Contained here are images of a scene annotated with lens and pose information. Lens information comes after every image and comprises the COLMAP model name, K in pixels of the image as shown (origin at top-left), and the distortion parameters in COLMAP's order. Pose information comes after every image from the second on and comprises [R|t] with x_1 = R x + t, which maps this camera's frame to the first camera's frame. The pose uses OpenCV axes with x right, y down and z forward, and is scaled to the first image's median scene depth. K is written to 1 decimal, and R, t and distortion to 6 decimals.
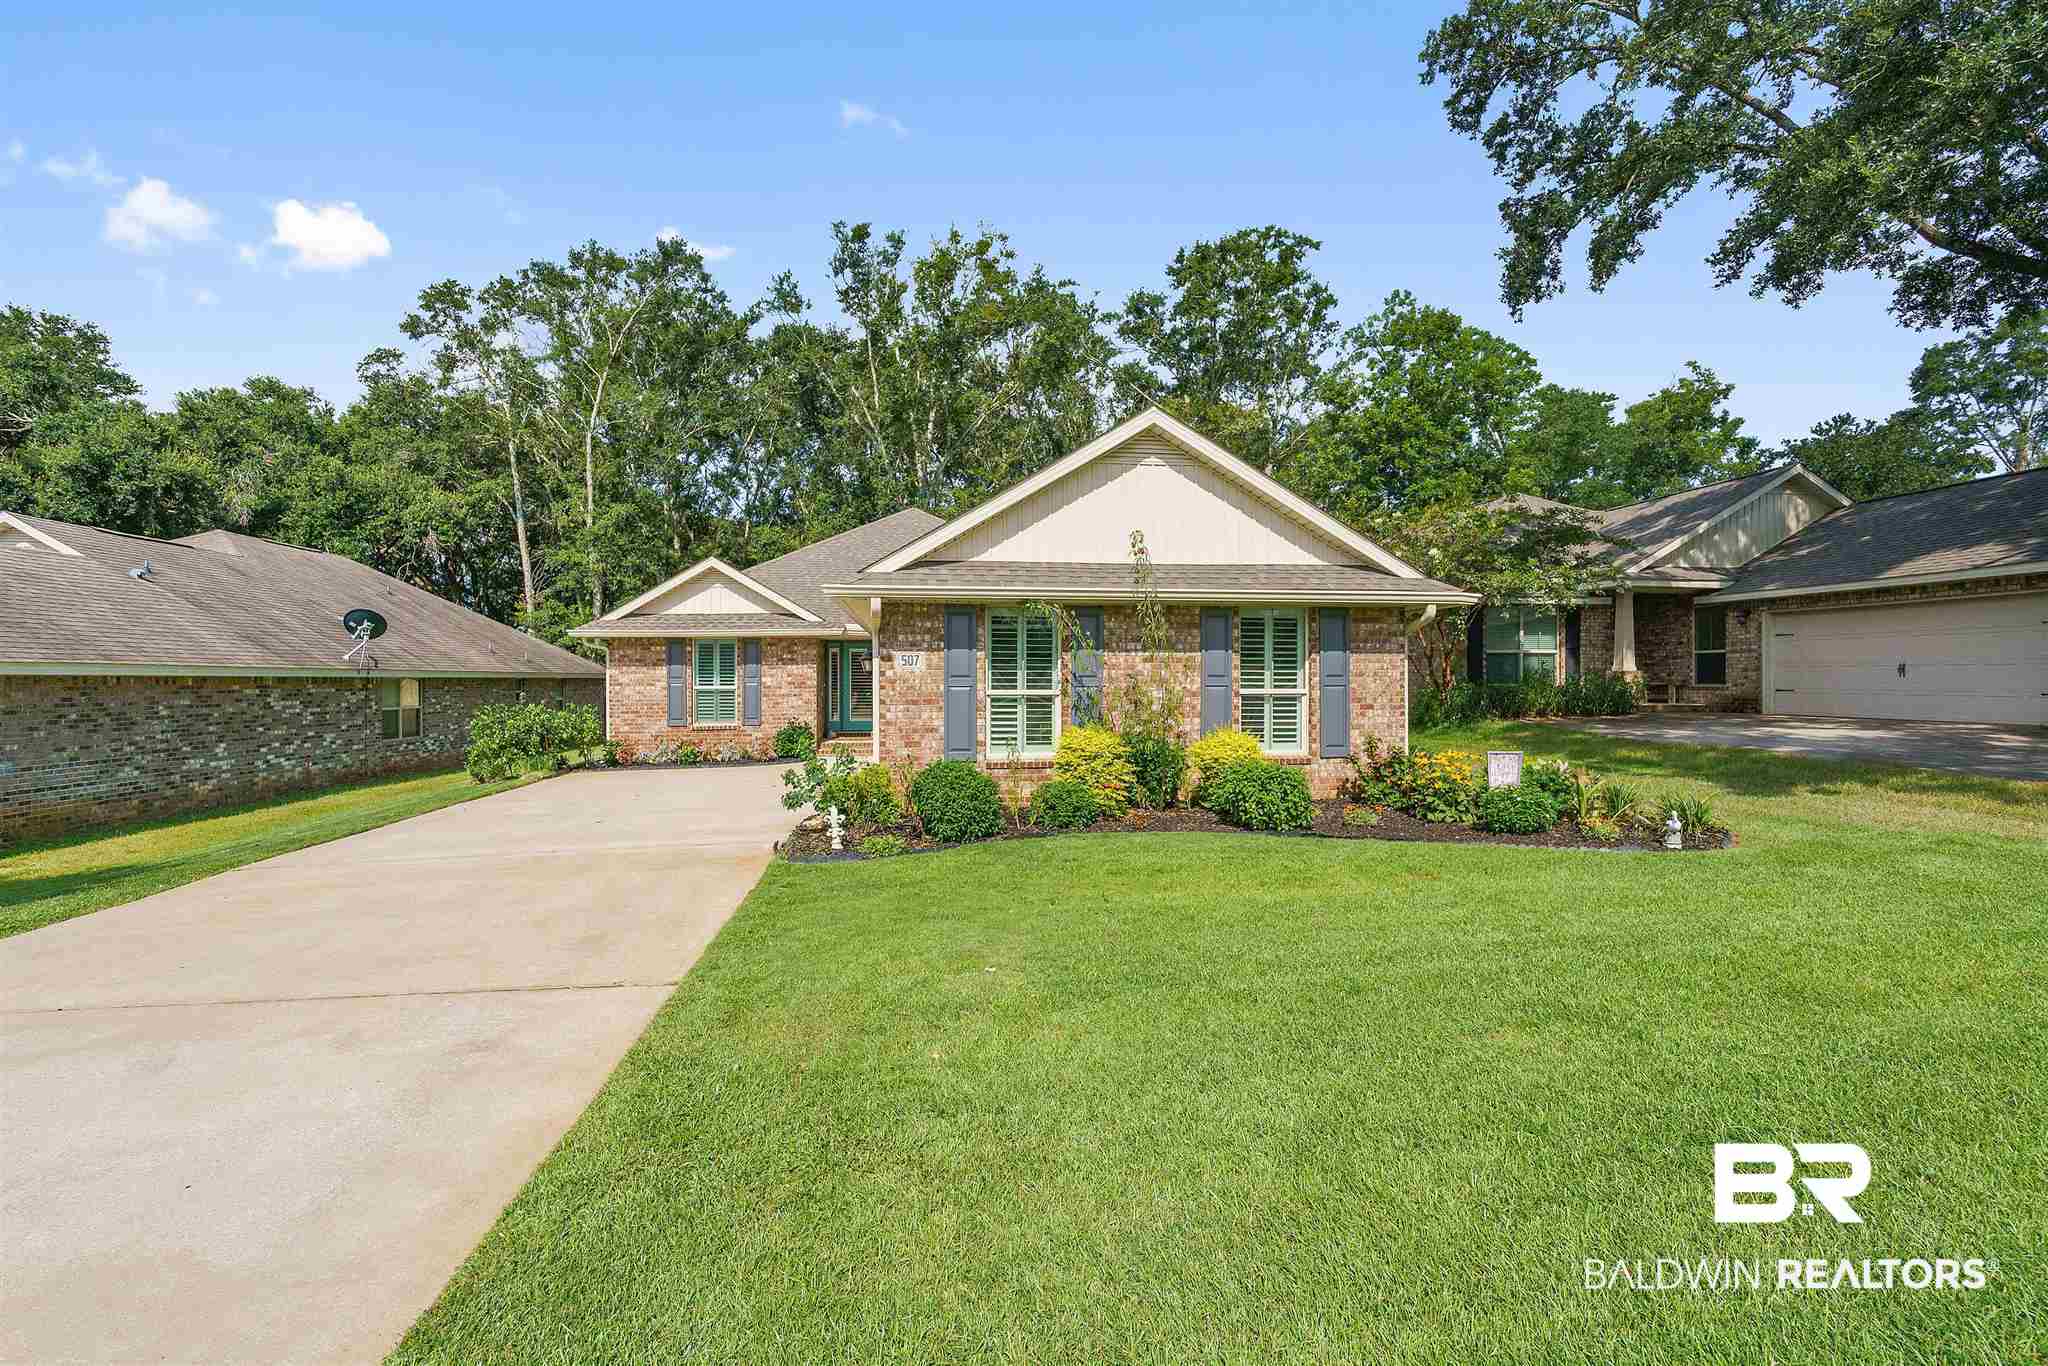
lens RADIAL K [[897.3, 0, 1022.1], [0, 897.3, 685.2], [0, 0, 1]] dist [0.012011, -0.003754]
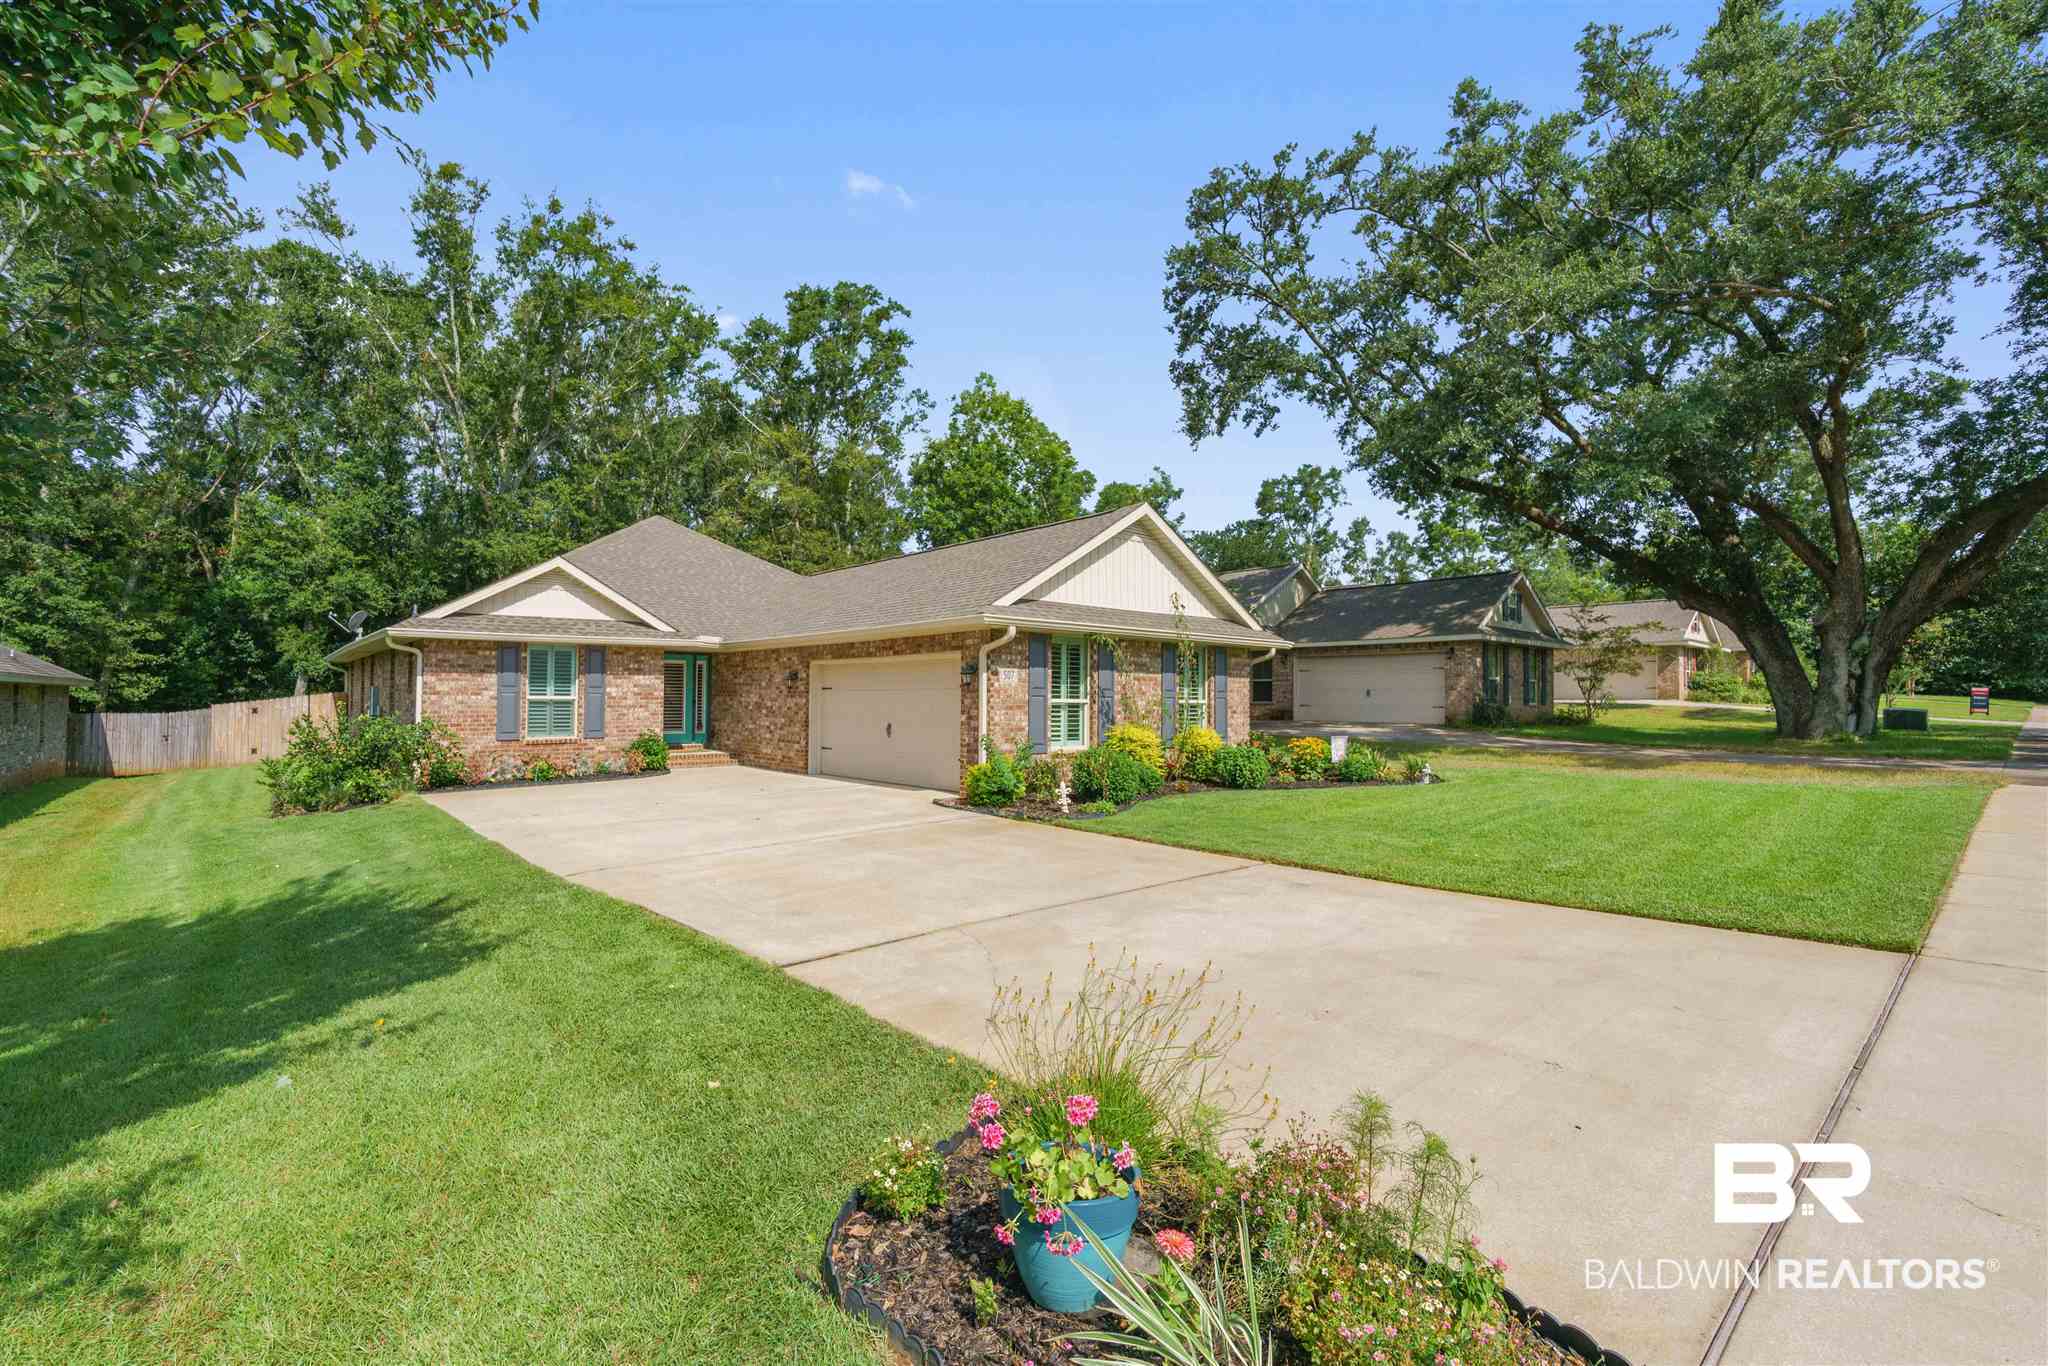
lens RADIAL K [[897.3, 0, 1039.5], [0, 897.3, 686.4], [0, 0, 1]] dist [0.012011, -0.003754]
pose [[0.826265, 0.016169, 0.563050, -0.455188], [-0.004358, 0.999742, -0.022314, 0.009515], [-0.563265, 0.015984, 0.826122, -0.046531]]
